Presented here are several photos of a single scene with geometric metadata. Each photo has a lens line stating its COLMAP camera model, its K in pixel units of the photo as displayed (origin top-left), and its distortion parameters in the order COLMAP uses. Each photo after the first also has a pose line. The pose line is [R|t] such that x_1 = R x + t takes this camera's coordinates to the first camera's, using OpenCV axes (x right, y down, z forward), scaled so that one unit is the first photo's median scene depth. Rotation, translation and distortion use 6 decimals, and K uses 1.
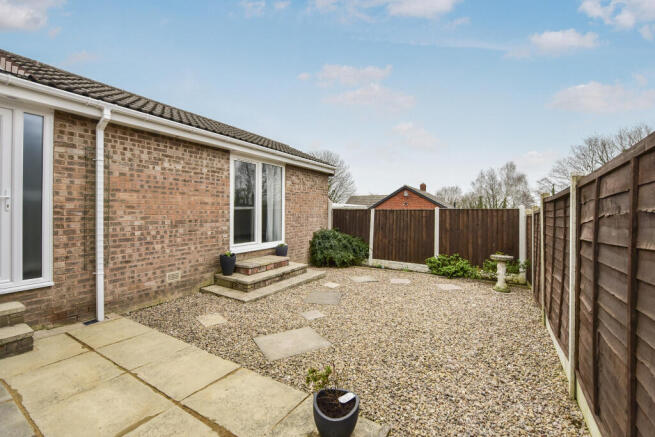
lens RADIAL K [[268.1, 0, 329.4], [0, 268.1, 214.7], [0, 0, 1]] dist [-0.003310, 0.000098]
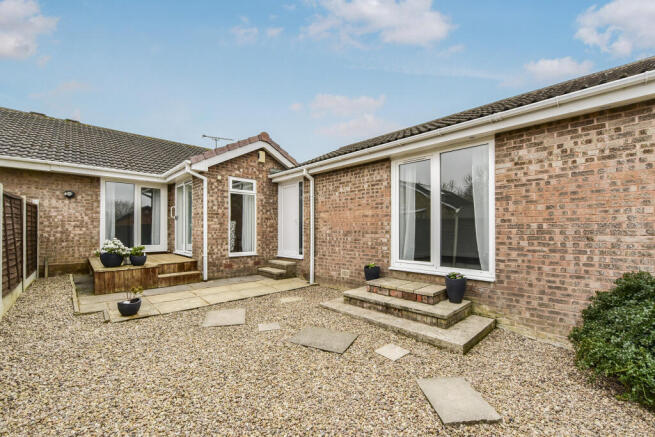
lens RADIAL K [[268.1, 0, 311.6], [0, 268.1, 228.9], [0, 0, 1]] dist [-0.003310, 0.000098]
pose [[-0.282356, 0.017246, -0.959155, 0.622710], [0.007780, 0.999847, 0.015687, -0.008049], [0.959278, -0.003032, -0.282447, 1.040608]]
